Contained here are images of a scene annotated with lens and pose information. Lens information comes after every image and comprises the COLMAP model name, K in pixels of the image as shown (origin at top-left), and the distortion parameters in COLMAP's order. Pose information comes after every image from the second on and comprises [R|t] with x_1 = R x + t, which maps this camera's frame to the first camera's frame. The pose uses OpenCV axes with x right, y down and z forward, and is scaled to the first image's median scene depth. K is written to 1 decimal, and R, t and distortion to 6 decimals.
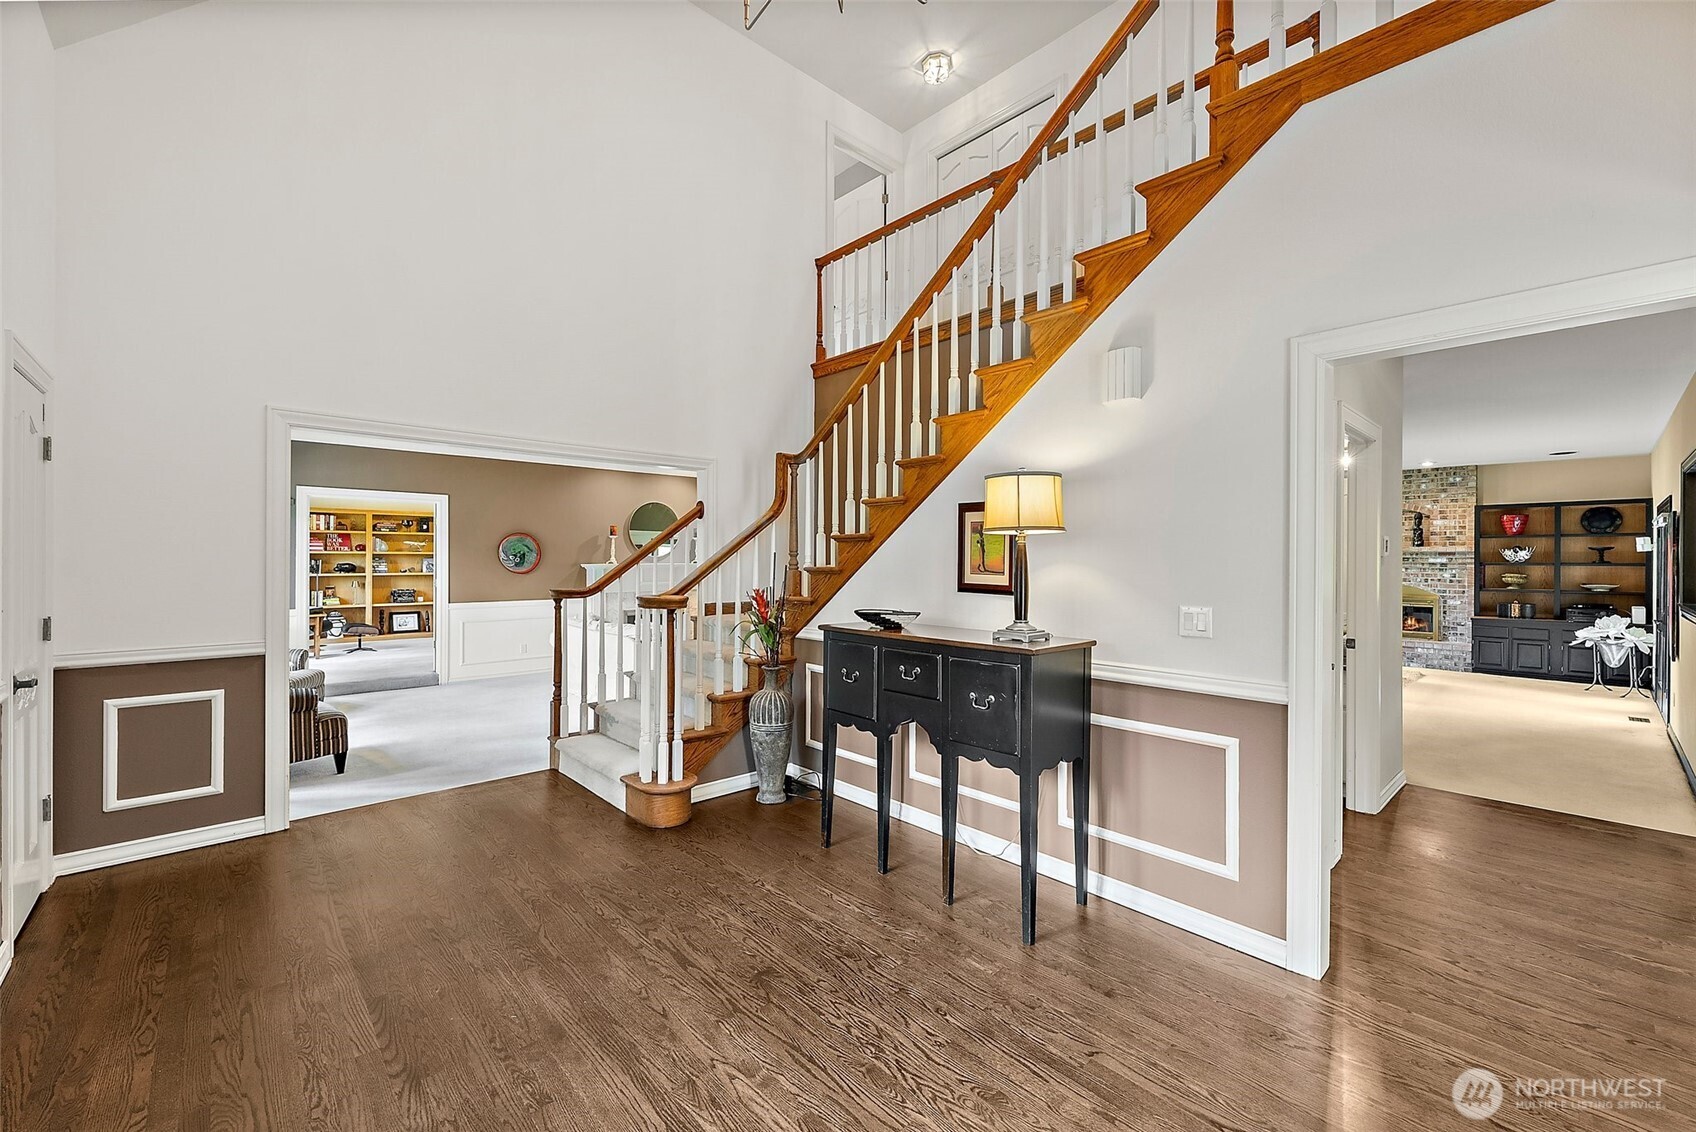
lens RADIAL K [[680.1, 0, 854.7], [0, 680.1, 567.6], [0, 0, 1]] dist [0.000913, 0.000064]
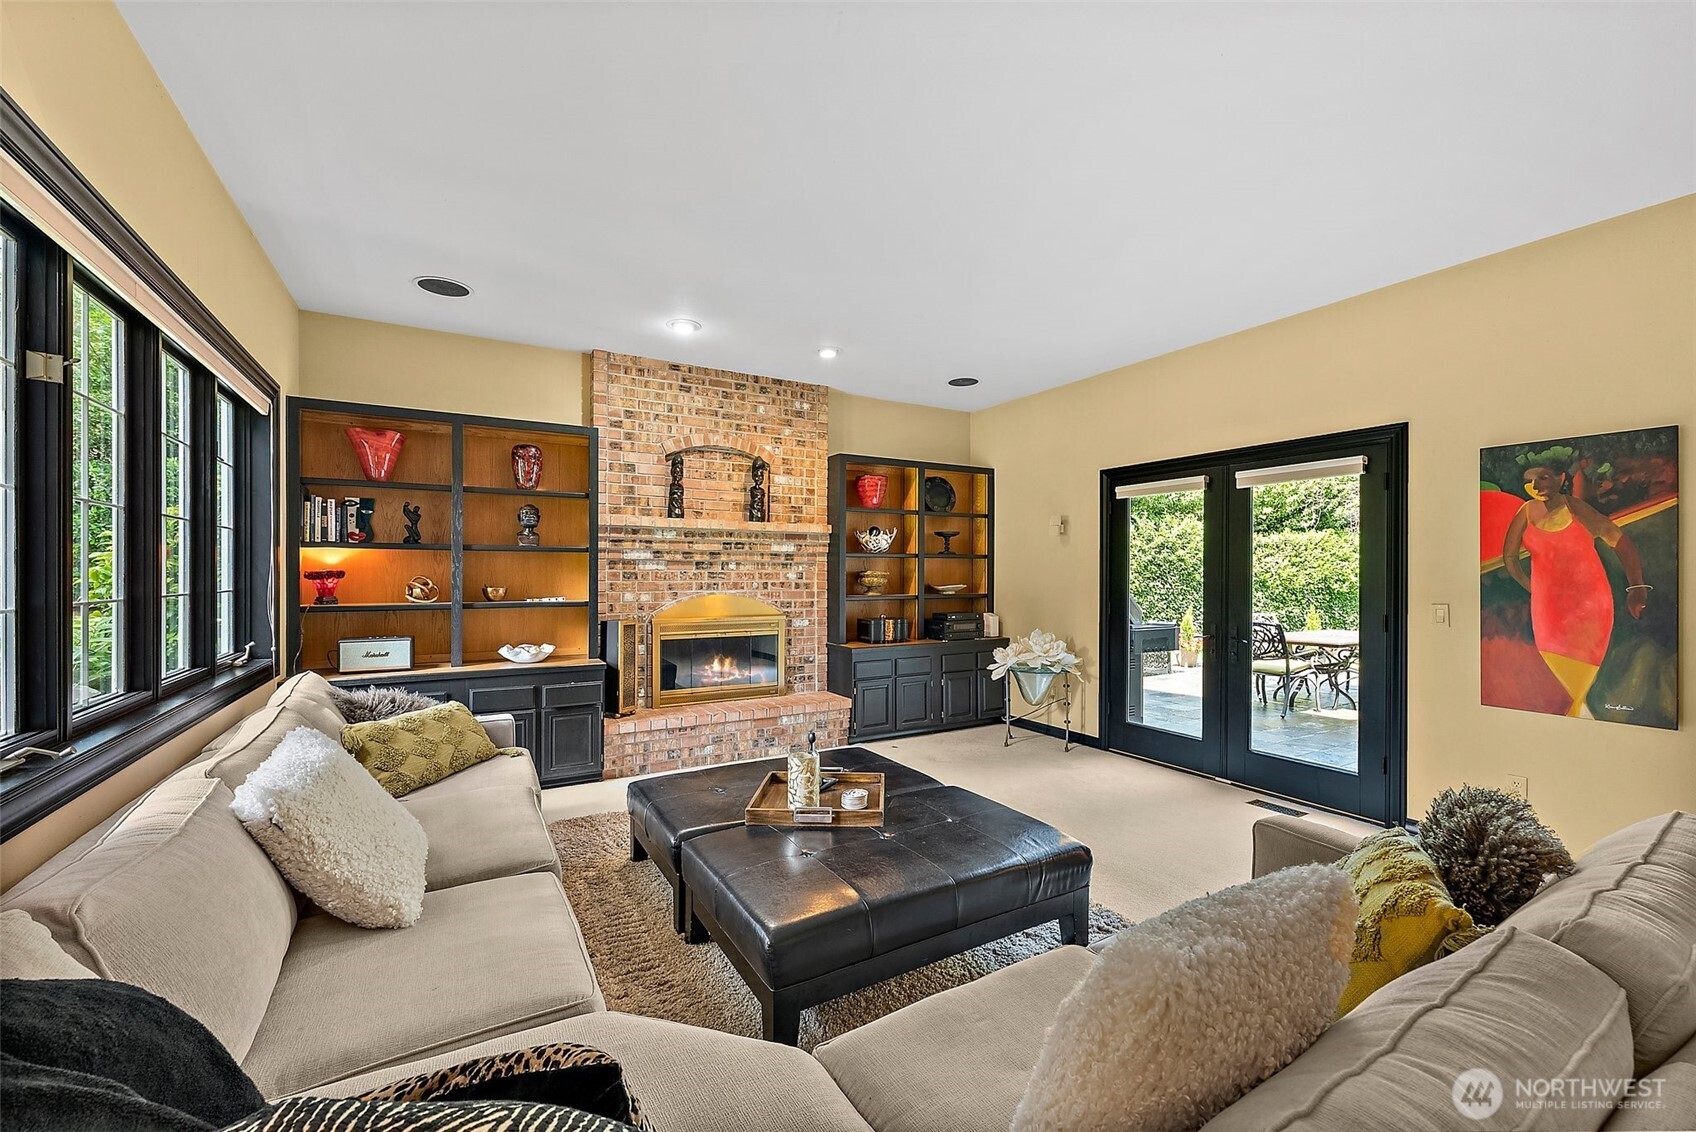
lens RADIAL K [[680.1, 0, 854.7], [0, 680.1, 567.6], [0, 0, 1]] dist [0.000913, 0.000064]
pose [[0.213832, -0.004384, 0.976861, 0.331119], [0.007131, 0.999970, 0.002927, 0.003690], [-0.976844, 0.006340, 0.213857, 0.820996]]
